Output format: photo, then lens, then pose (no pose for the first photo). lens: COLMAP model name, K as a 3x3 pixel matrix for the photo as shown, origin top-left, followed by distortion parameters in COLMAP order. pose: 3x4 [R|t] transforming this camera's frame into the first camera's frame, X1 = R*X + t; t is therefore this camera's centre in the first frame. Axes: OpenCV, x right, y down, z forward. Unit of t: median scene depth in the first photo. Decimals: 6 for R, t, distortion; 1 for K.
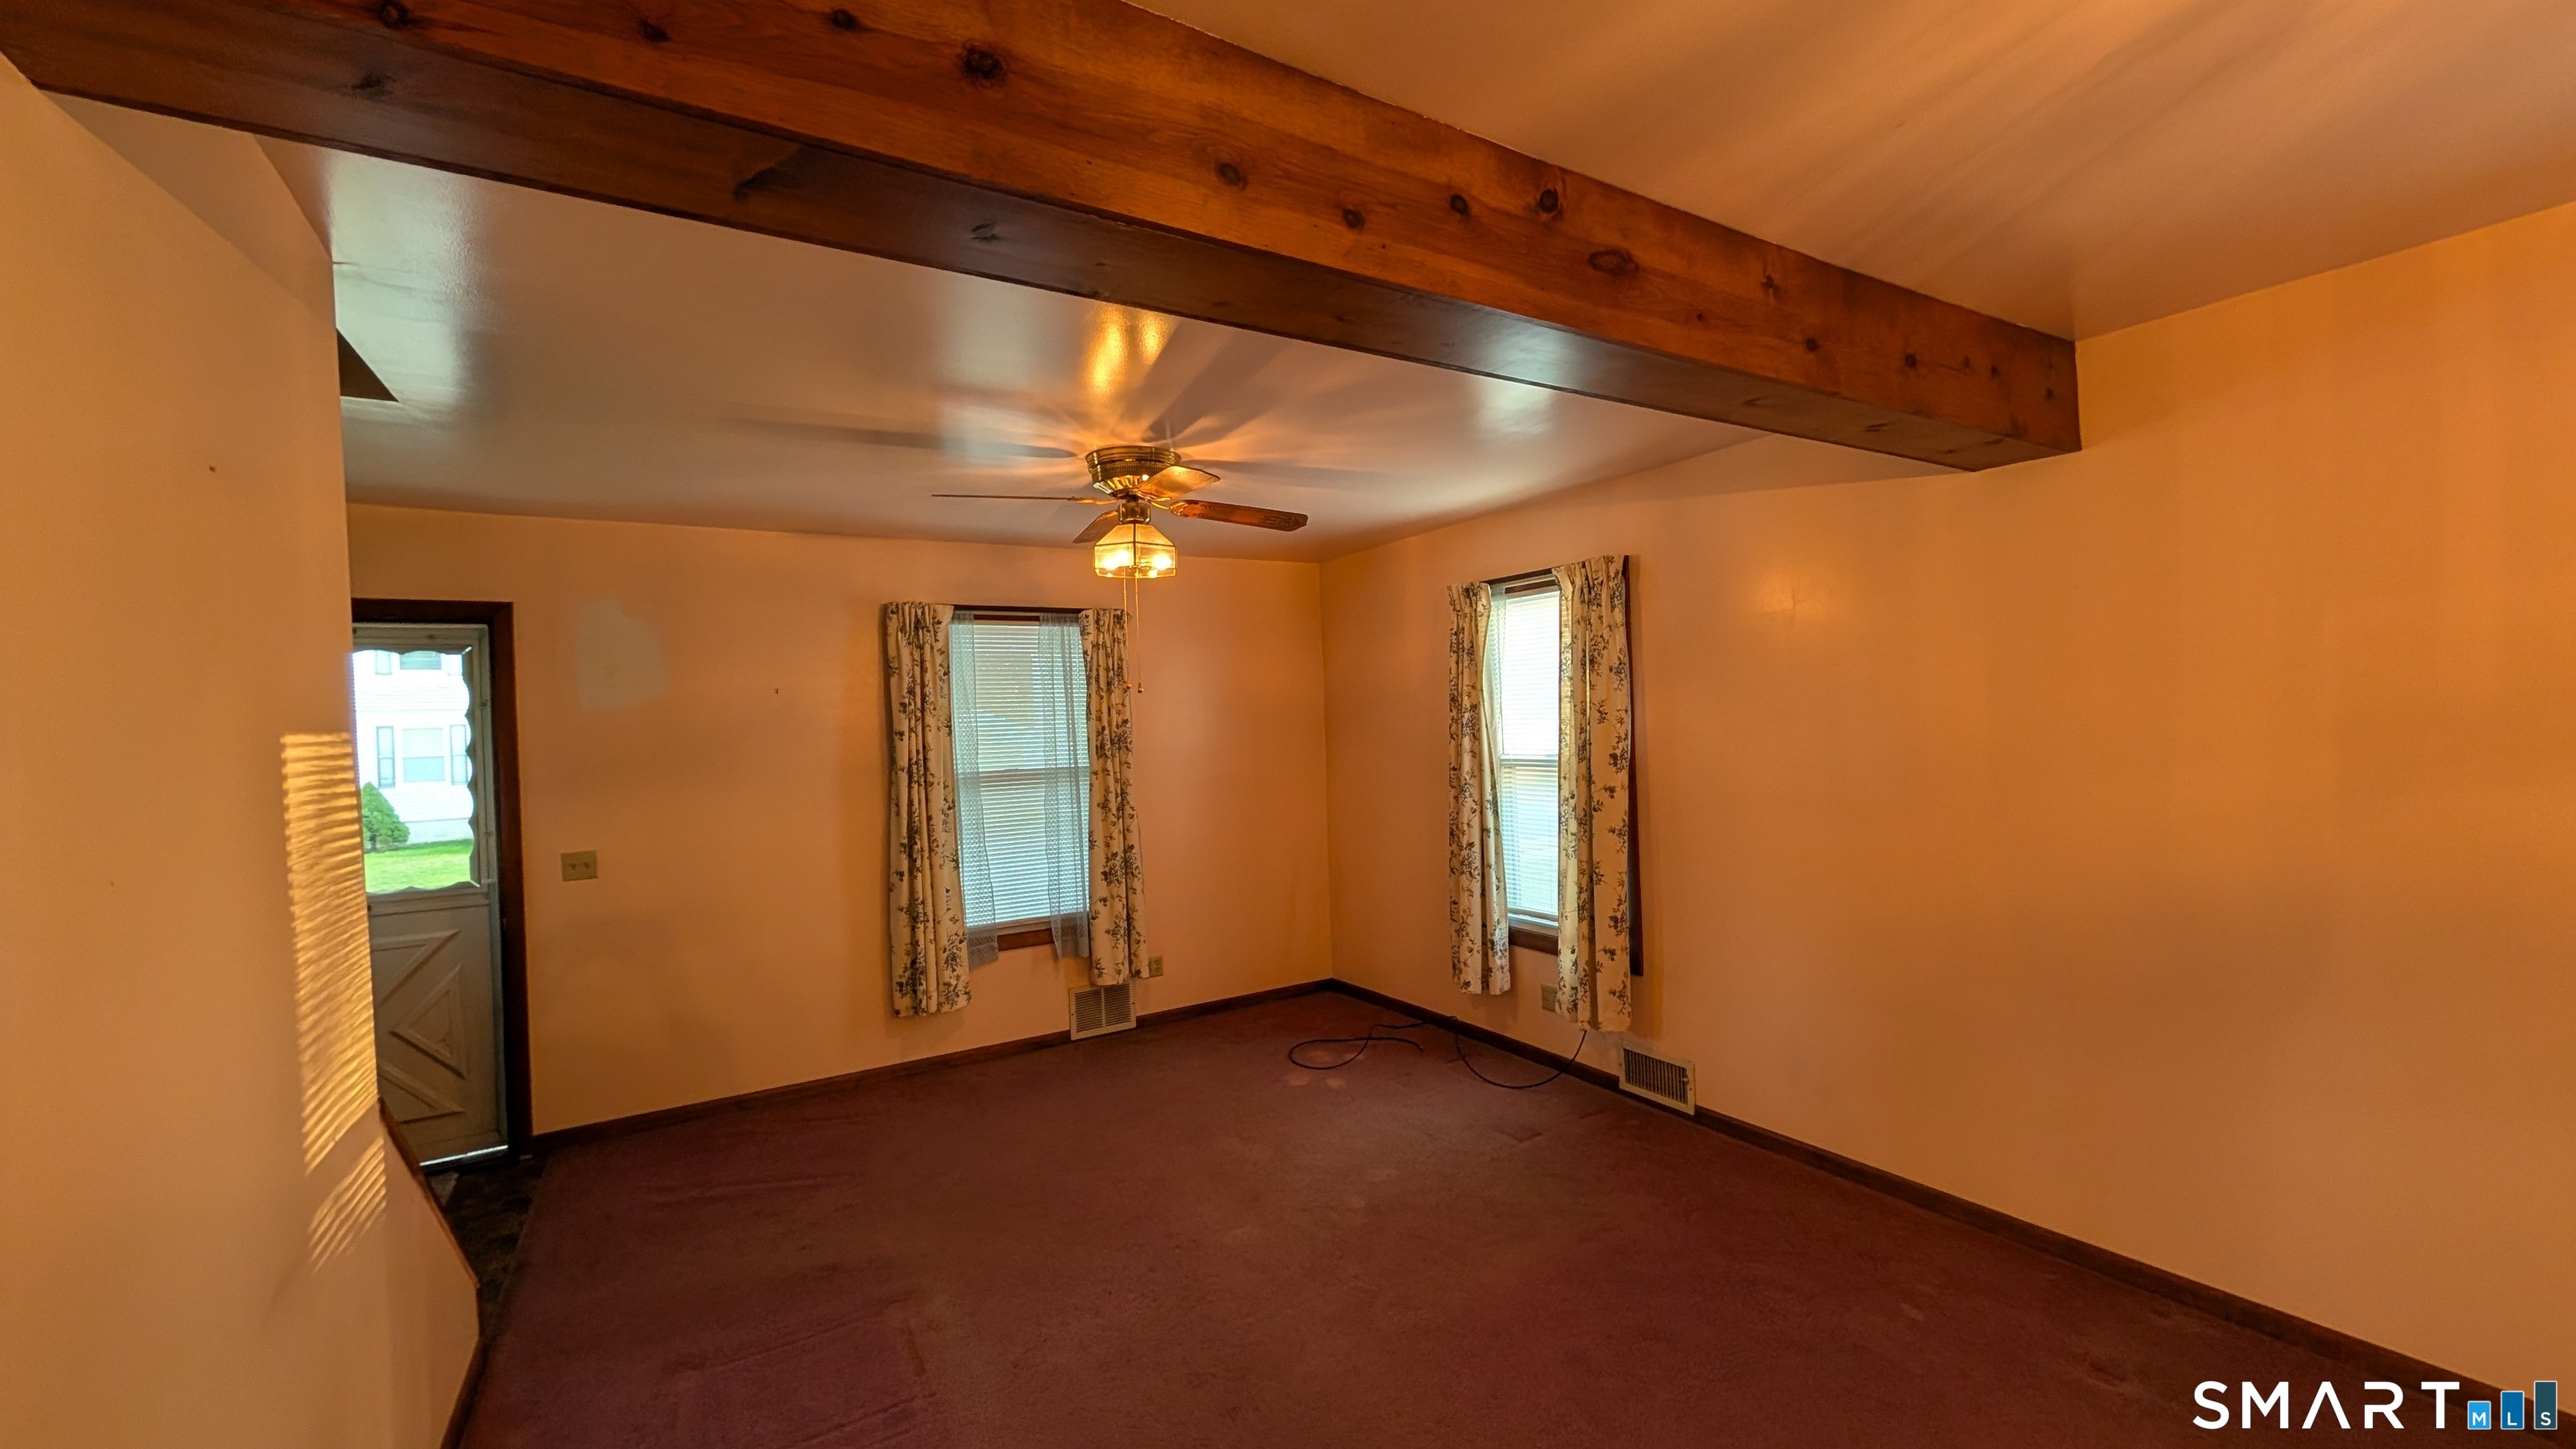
lens RADIAL K [[986.7, 0, 1277.4], [0, 986.7, 731.8], [0, 0, 1]] dist [-0.000898, 0.000502]
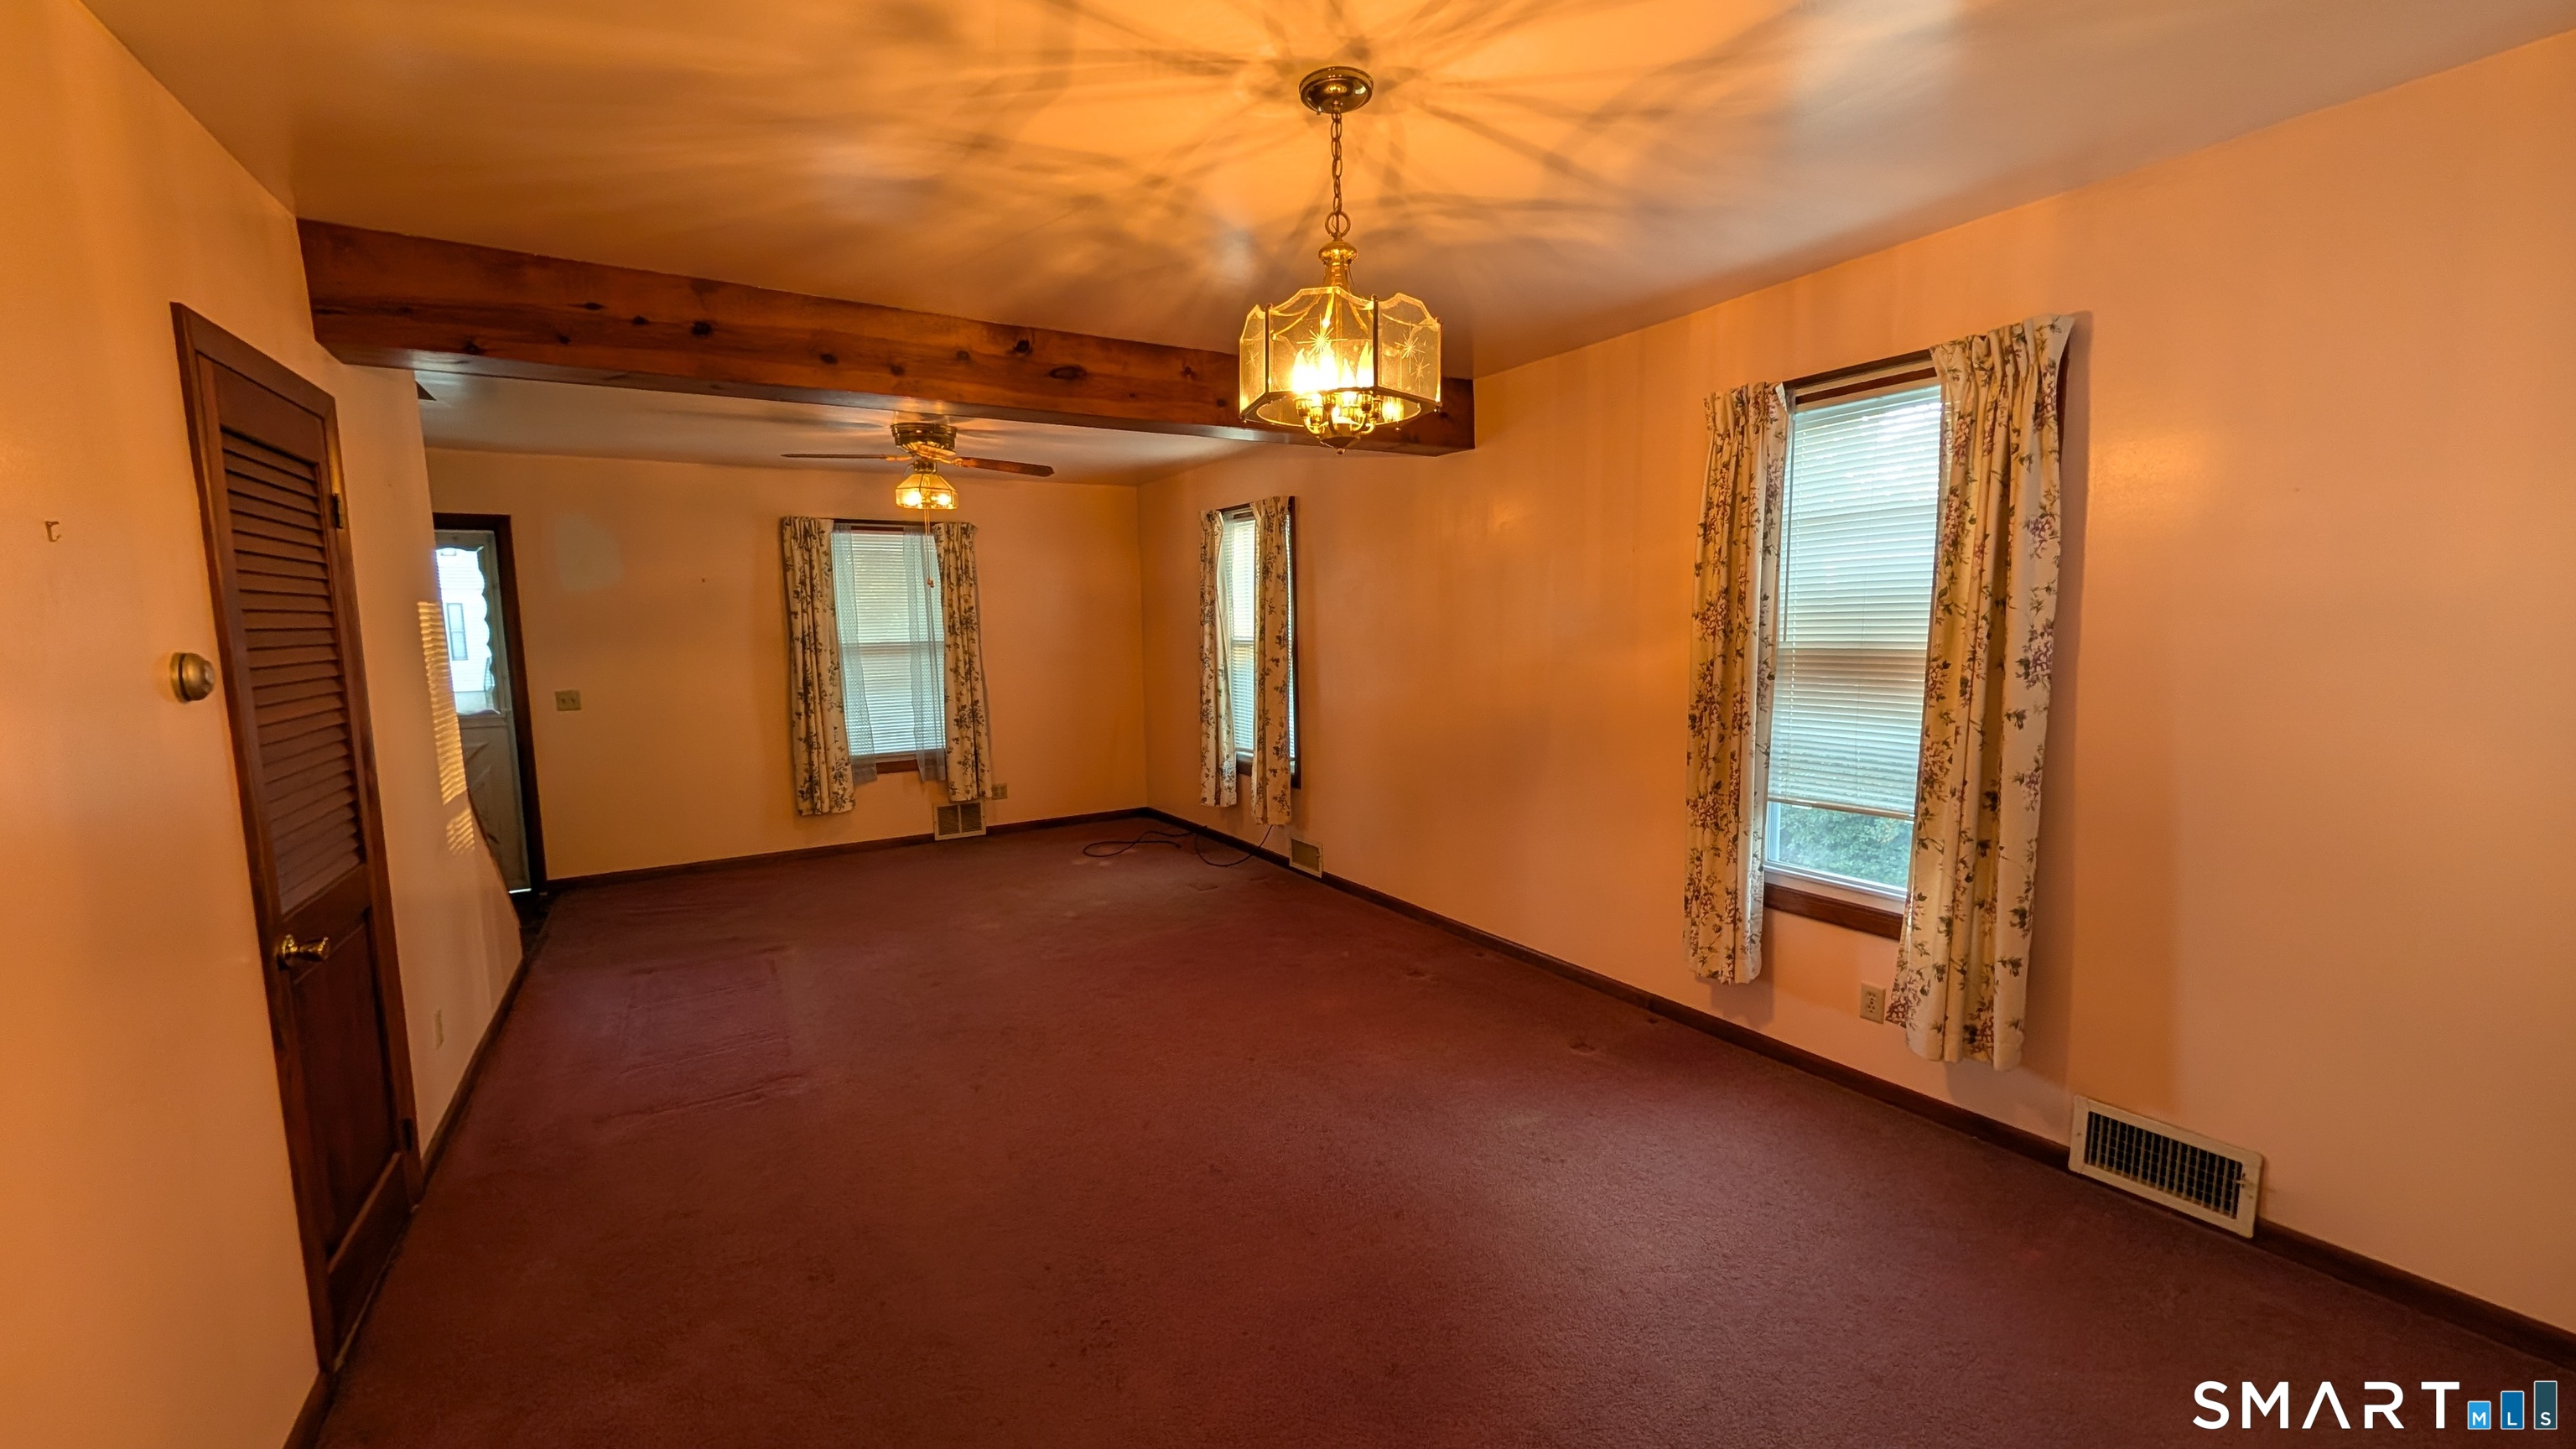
lens RADIAL K [[986.7, 0, 1277.4], [0, 986.7, 734.2], [0, 0, 1]] dist [-0.000898, 0.000502]
pose [[0.999837, 0.017687, 0.003740, 0.292791], [-0.017989, 0.993935, 0.108487, 0.007653], [-0.001798, -0.108536, 0.994091, -0.397726]]
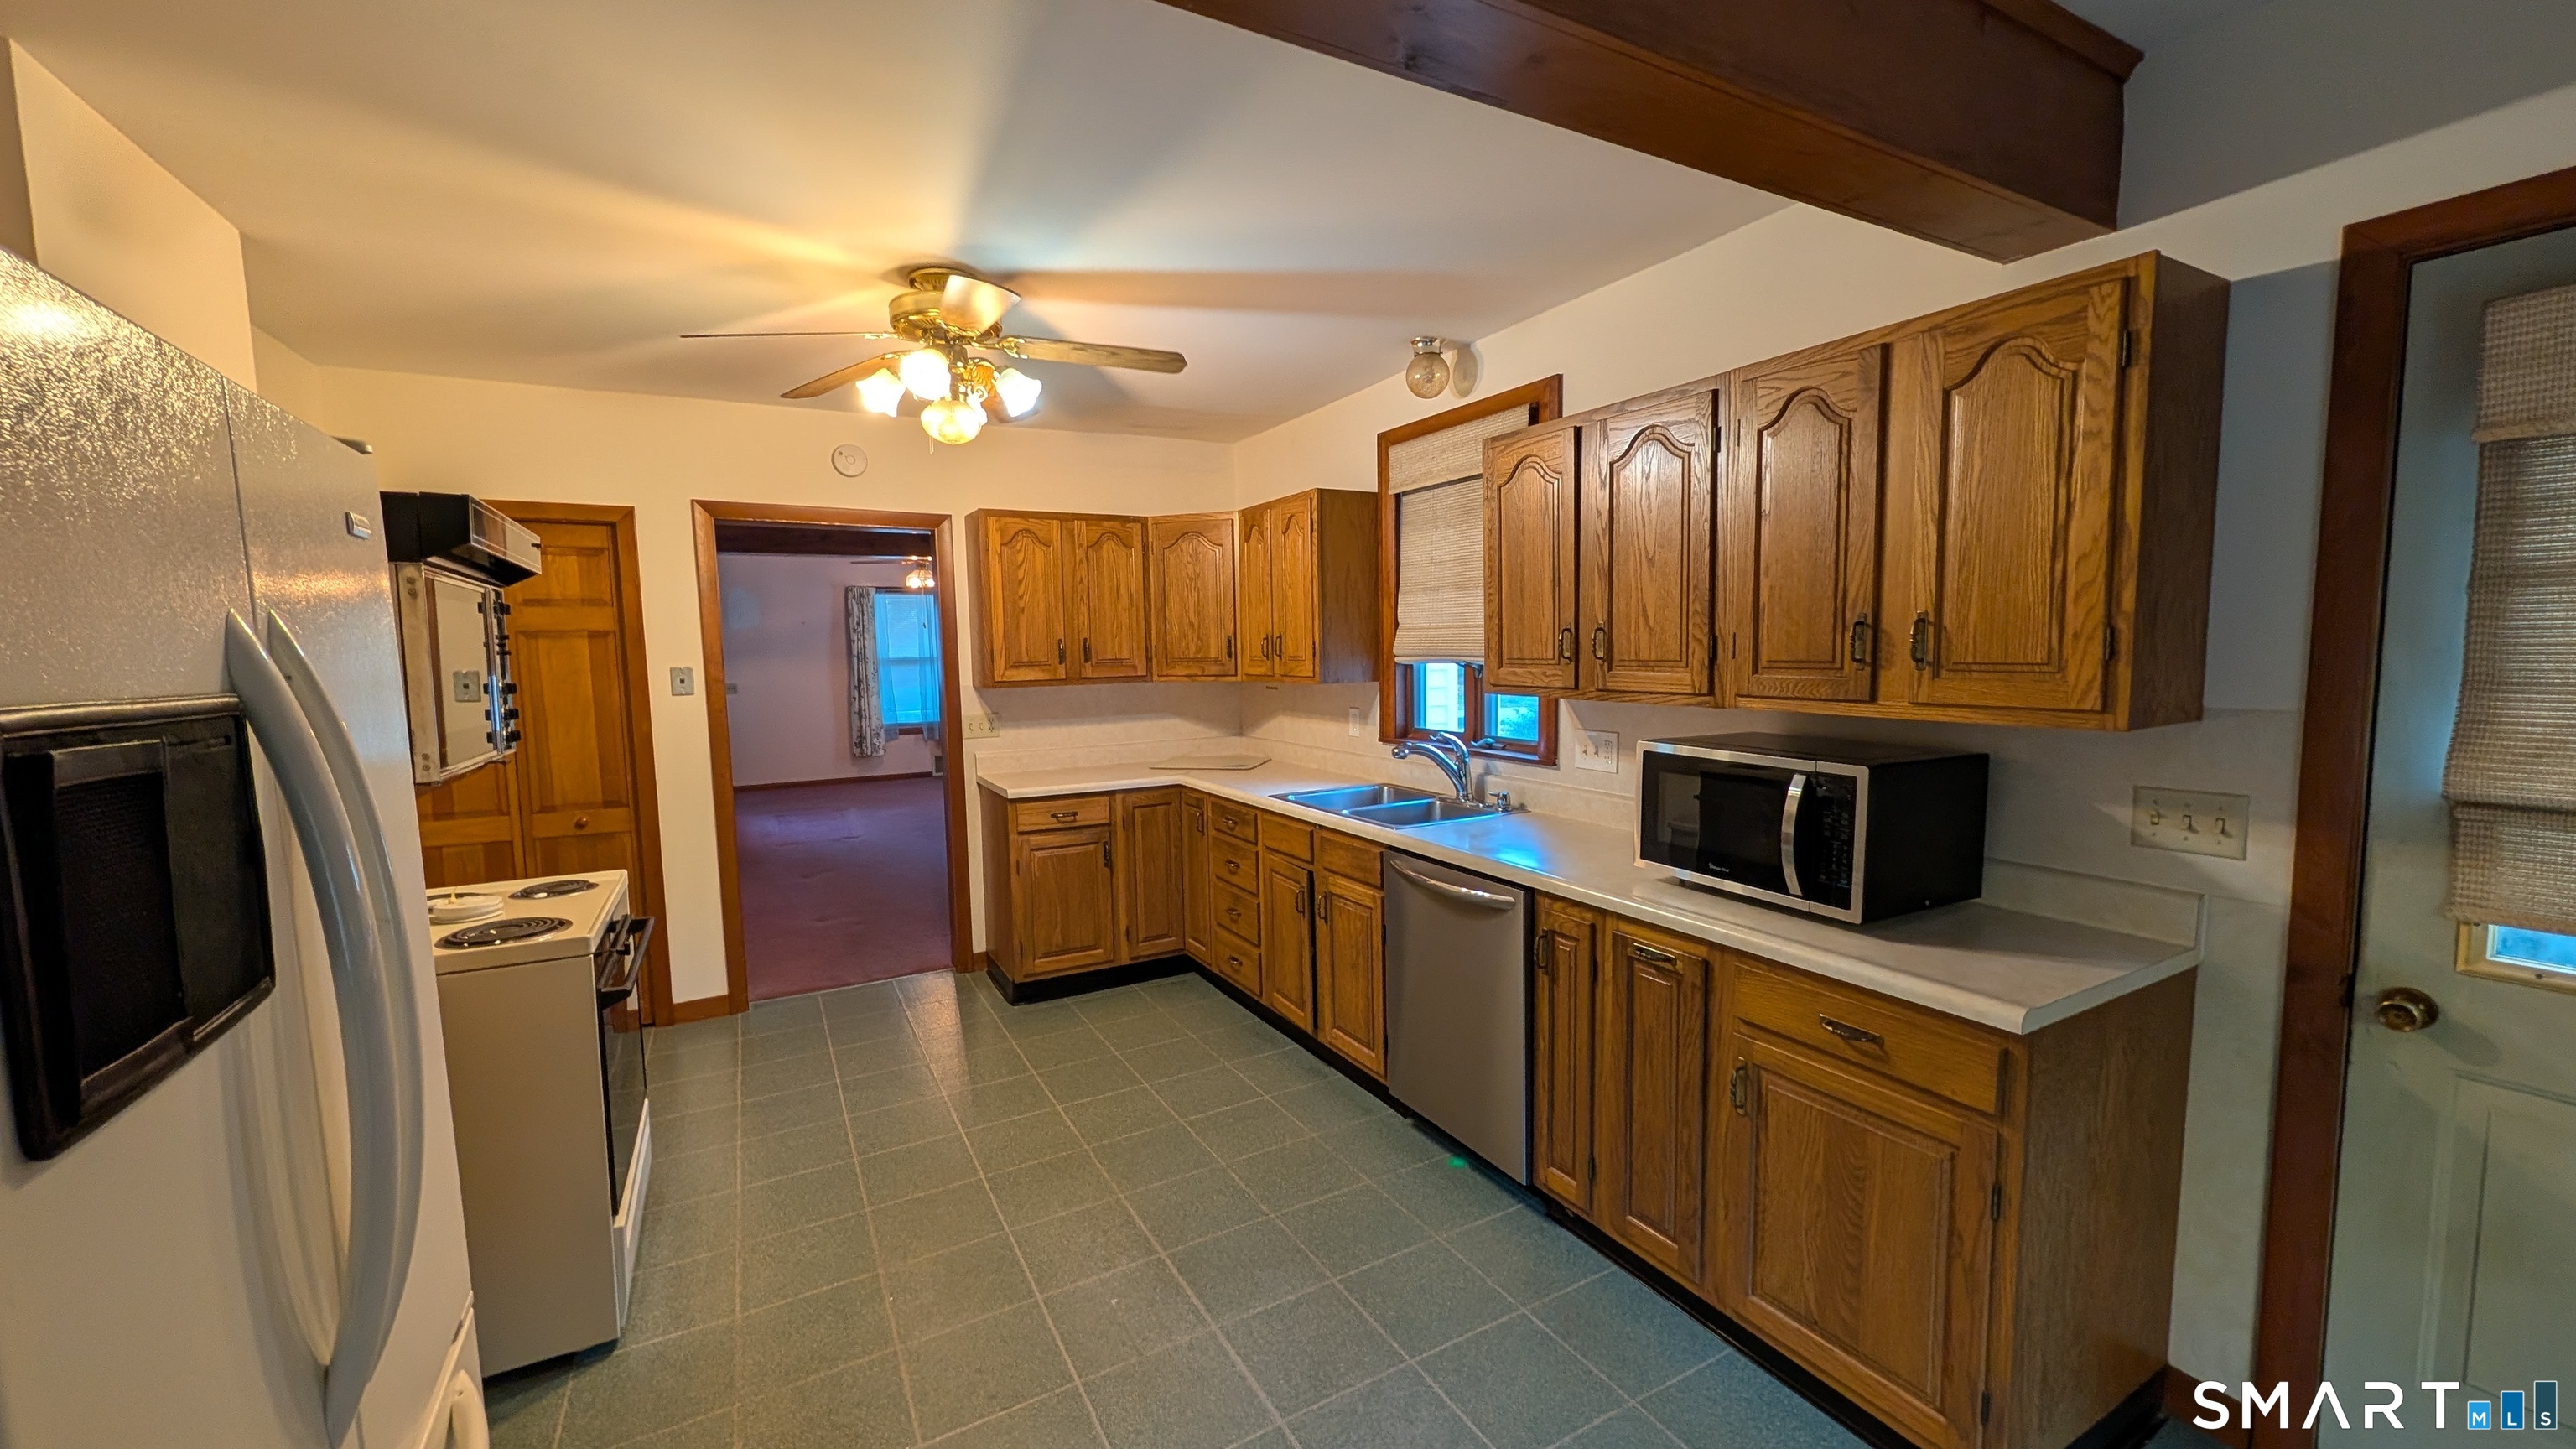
lens RADIAL K [[986.7, 0, 1296.7], [0, 986.7, 722.9], [0, 0, 1]] dist [-0.000898, 0.000502]
pose [[0.999420, 0.014808, -0.030661, 0.791291], [-0.012523, 0.997223, 0.073418, 0.010814], [0.031663, -0.072992, 0.996830, -1.411490]]
